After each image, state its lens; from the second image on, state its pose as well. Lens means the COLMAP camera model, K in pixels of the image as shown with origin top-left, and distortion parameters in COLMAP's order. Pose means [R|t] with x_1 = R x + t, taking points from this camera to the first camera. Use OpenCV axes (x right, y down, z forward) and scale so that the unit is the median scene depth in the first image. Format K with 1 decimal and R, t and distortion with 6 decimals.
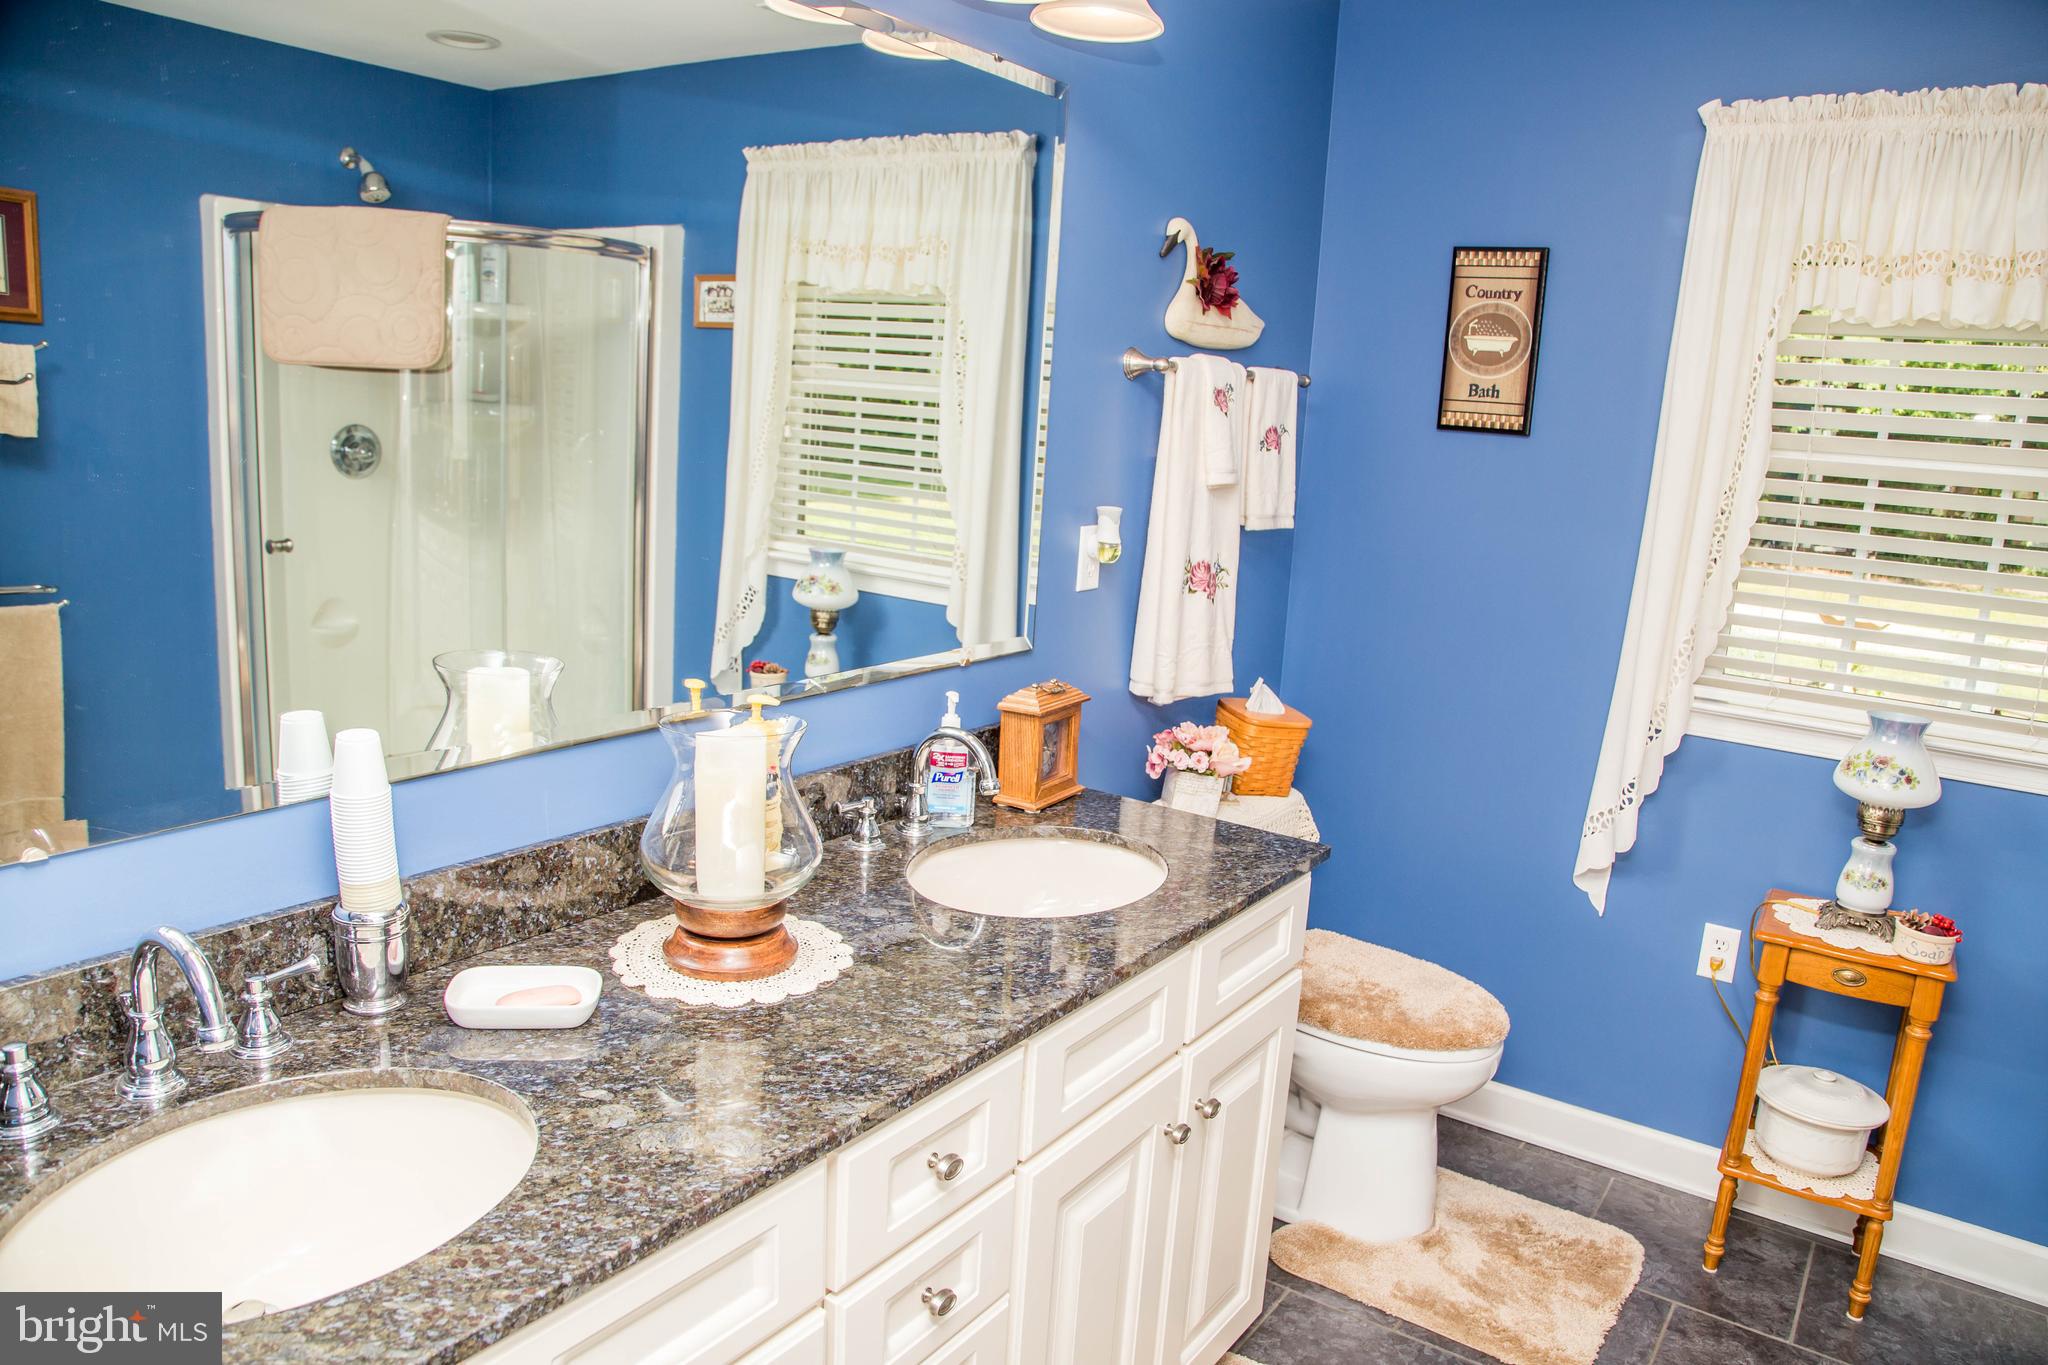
lens RADIAL K [[1408.1, 0, 1024.8], [0, 1408.1, 698.5], [0, 0, 1]] dist [-0.119961, 0.072967]
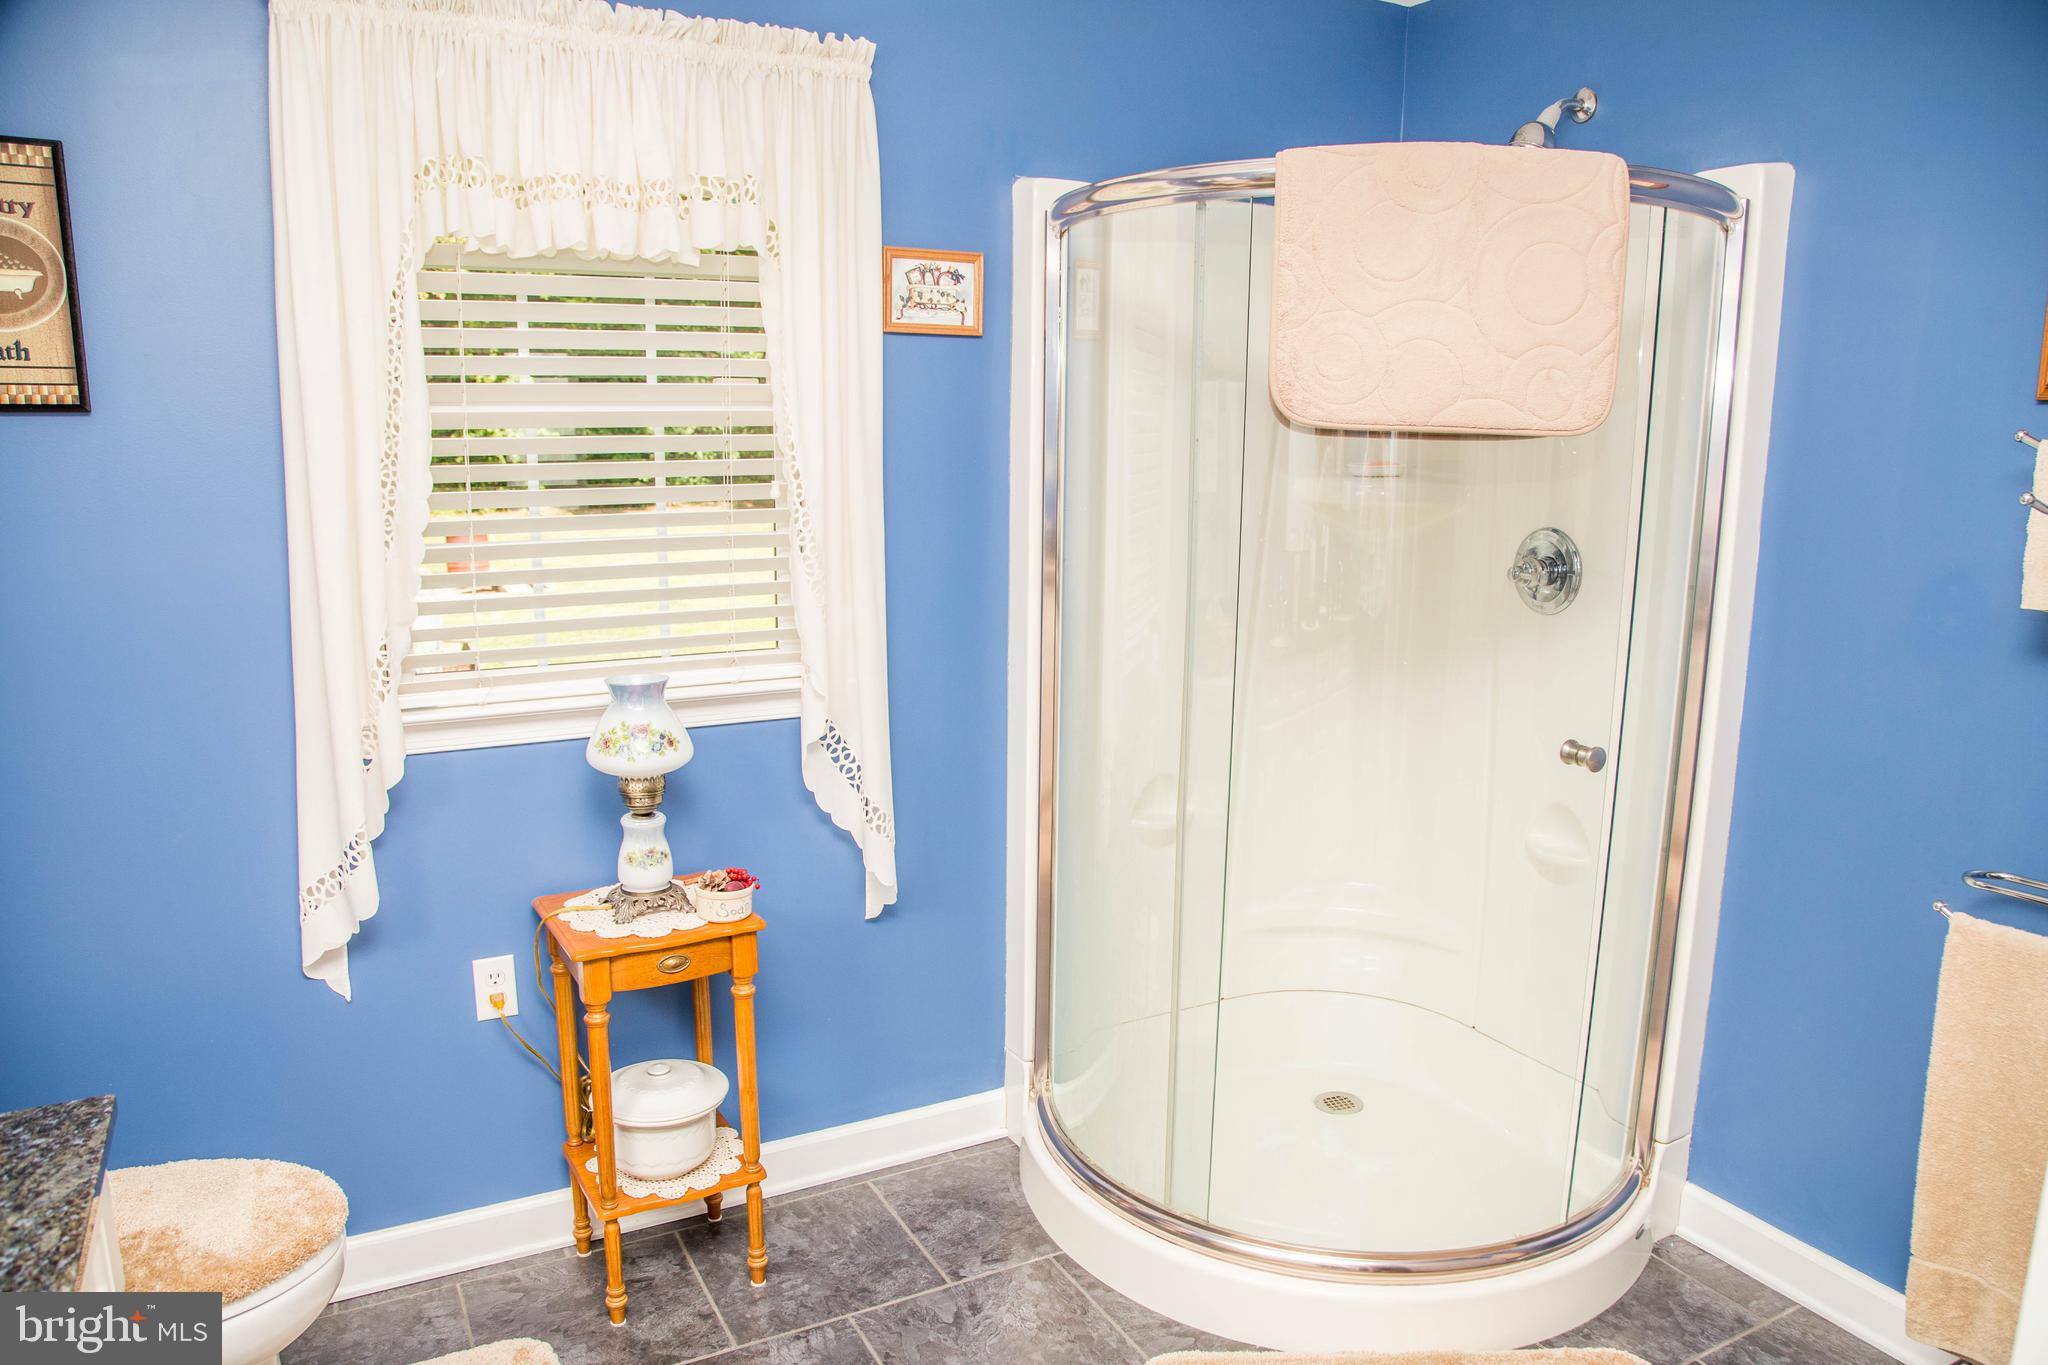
lens RADIAL K [[1408.1, 0, 1024.8], [0, 1408.1, 698.5], [0, 0, 1]] dist [-0.119961, 0.072967]
pose [[0.447530, -0.229444, 0.864333, -0.062390], [0.202280, 0.967447, 0.152082, -0.062680], [-0.871091, 0.106776, 0.479373, 0.298873]]
